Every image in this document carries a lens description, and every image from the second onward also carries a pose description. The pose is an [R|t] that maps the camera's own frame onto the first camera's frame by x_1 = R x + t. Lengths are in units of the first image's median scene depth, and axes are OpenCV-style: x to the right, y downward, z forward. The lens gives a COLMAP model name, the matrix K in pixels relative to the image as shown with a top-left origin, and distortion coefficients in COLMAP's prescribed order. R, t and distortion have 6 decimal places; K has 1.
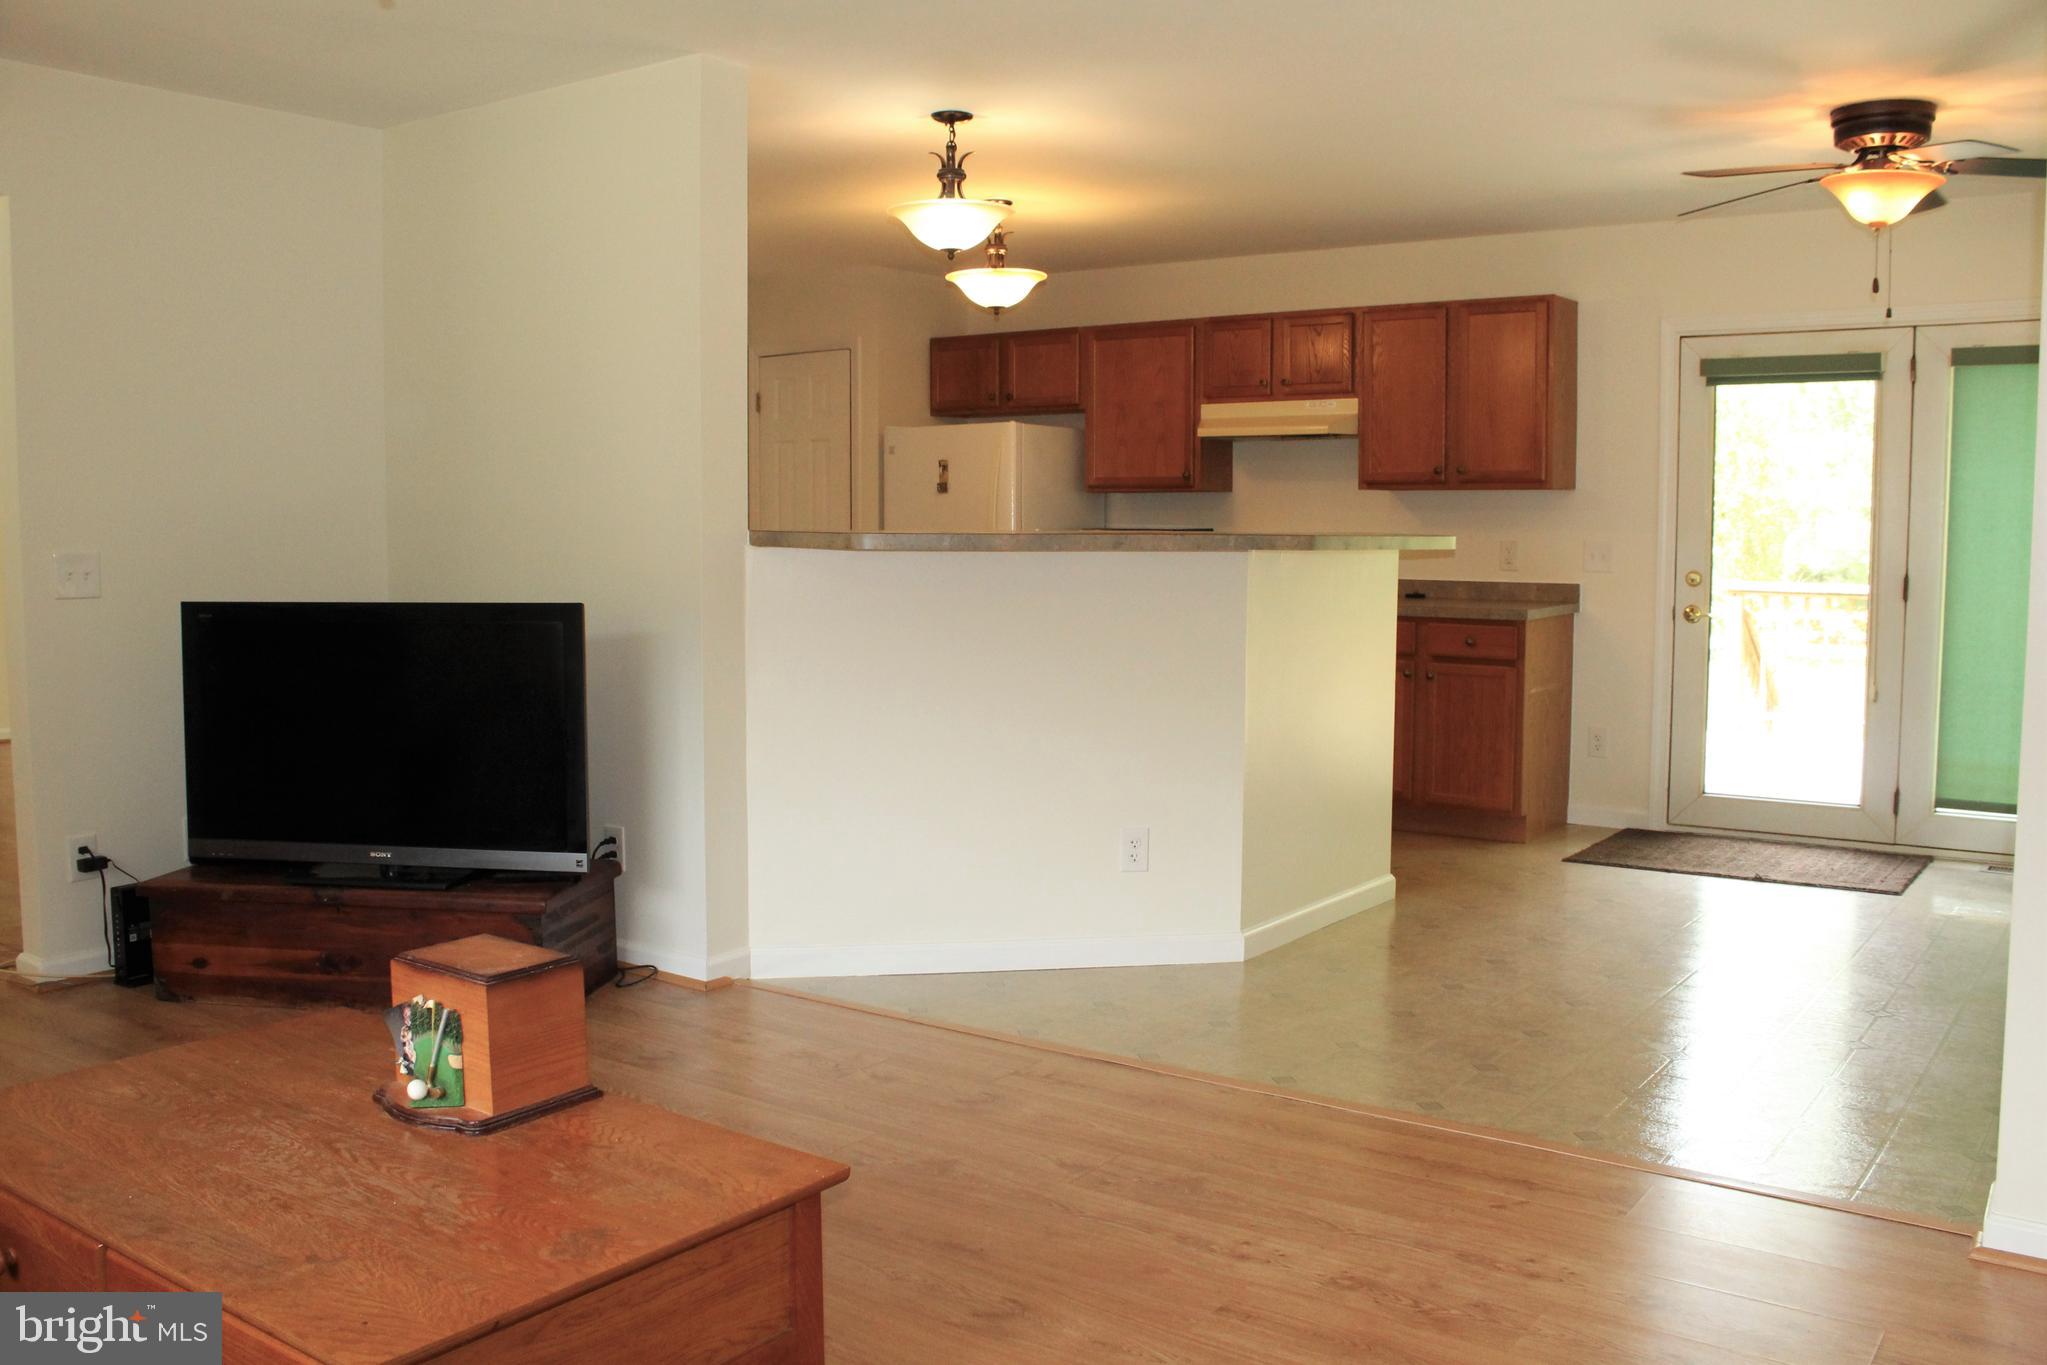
lens RADIAL K [[1753.7, 0, 1027.9], [0, 1753.7, 669.2], [0, 0, 1]] dist [-0.170511, 0.162068]
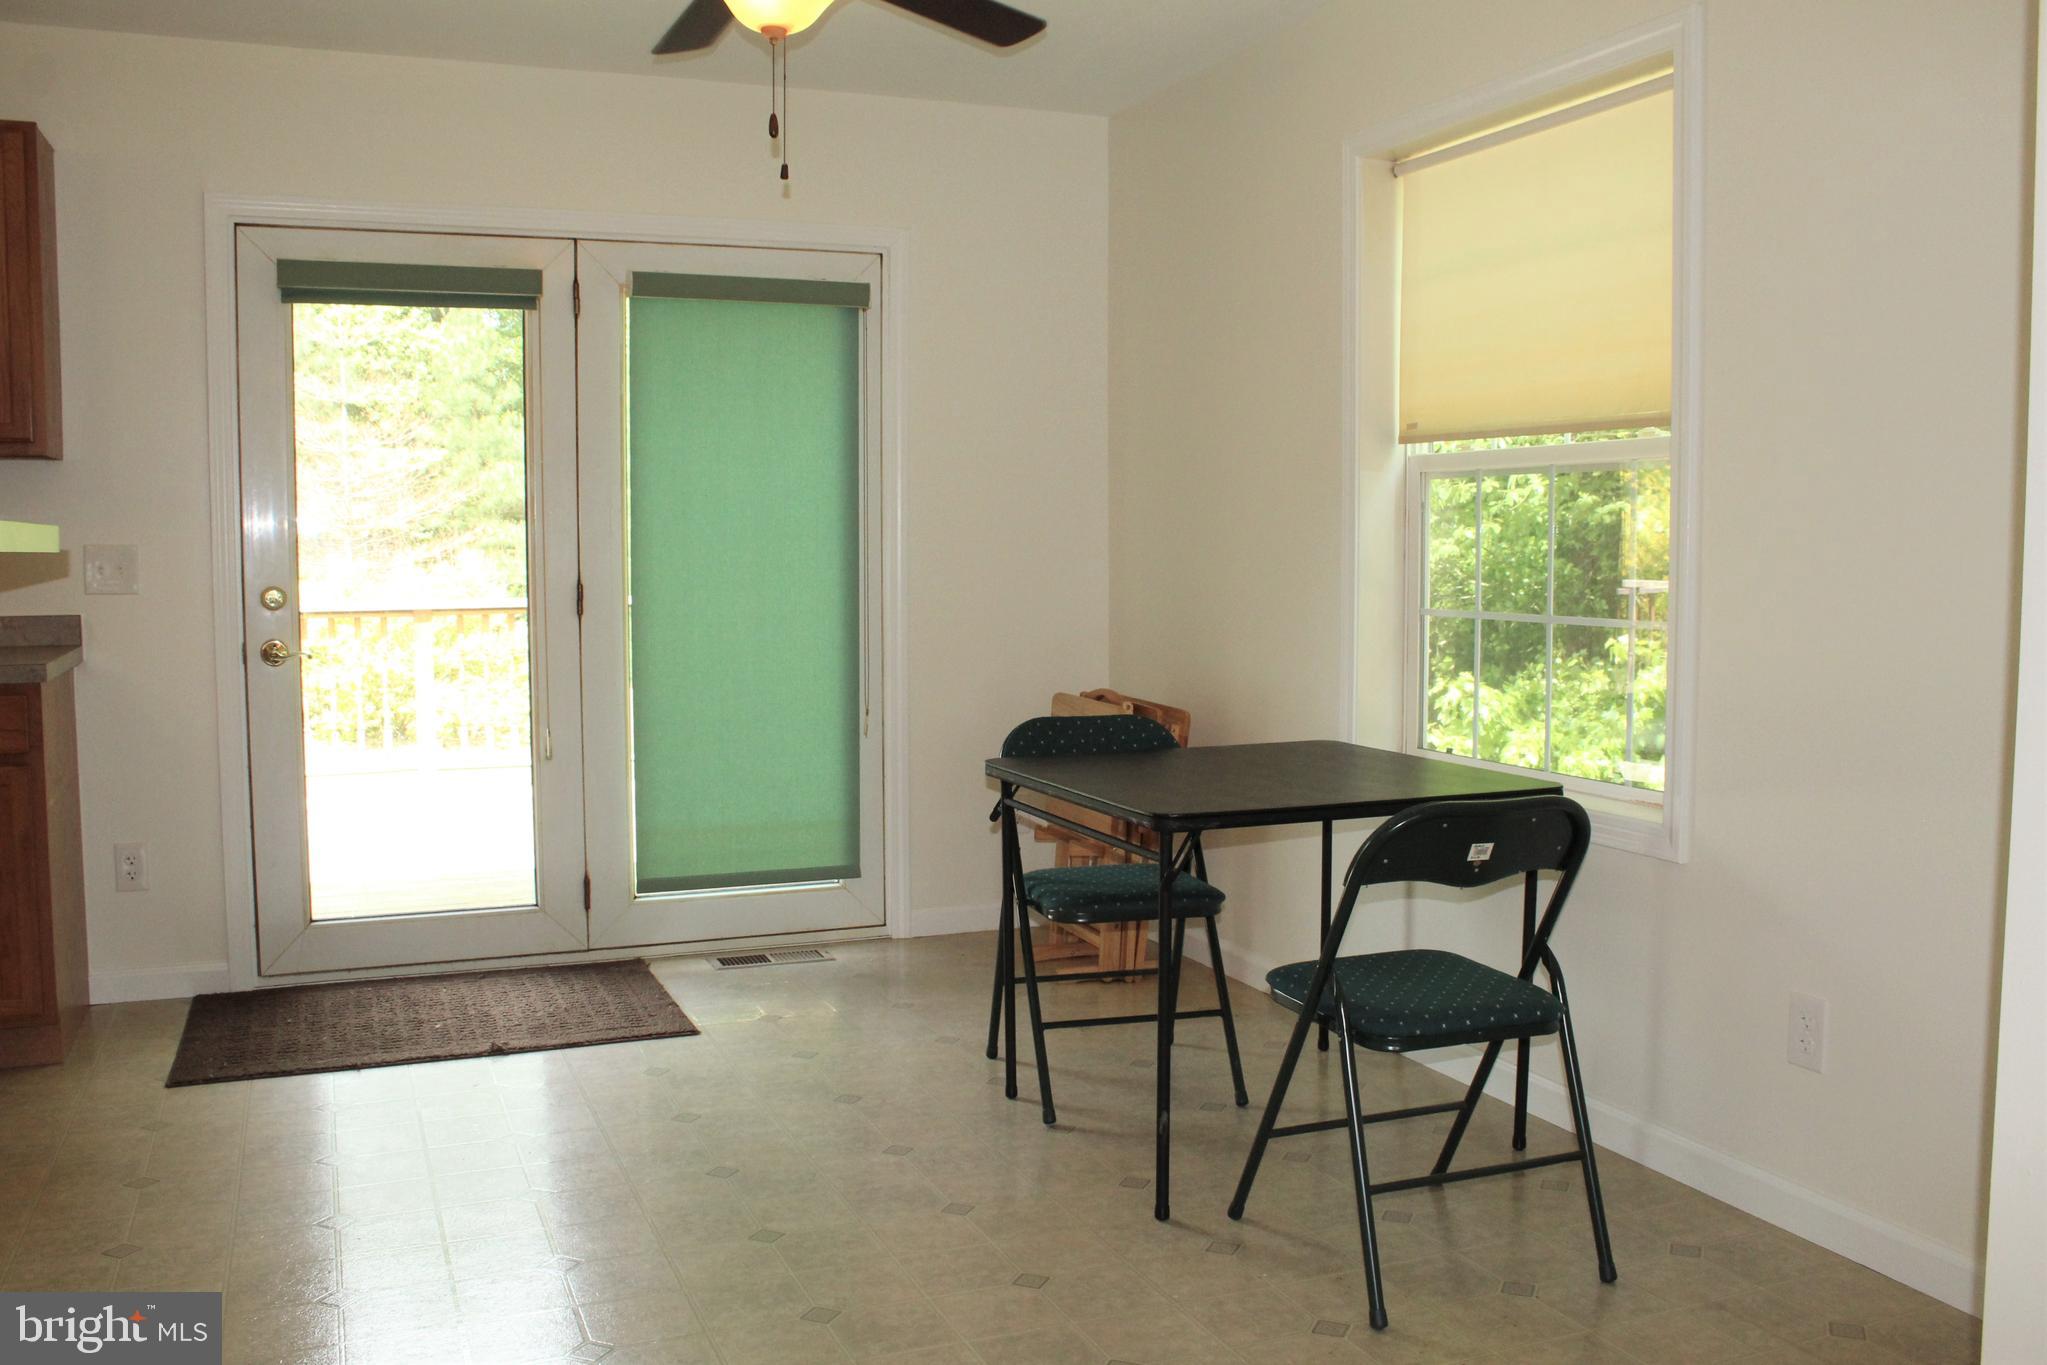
lens RADIAL K [[1753.7, 0, 1027.9], [0, 1753.7, 669.2], [0, 0, 1]] dist [-0.170511, 0.162068]
pose [[0.533253, -0.065269, 0.843434, -0.007585], [0.073129, 0.996844, 0.030906, -0.025342], [-0.842789, 0.045199, 0.536342, 0.419082]]
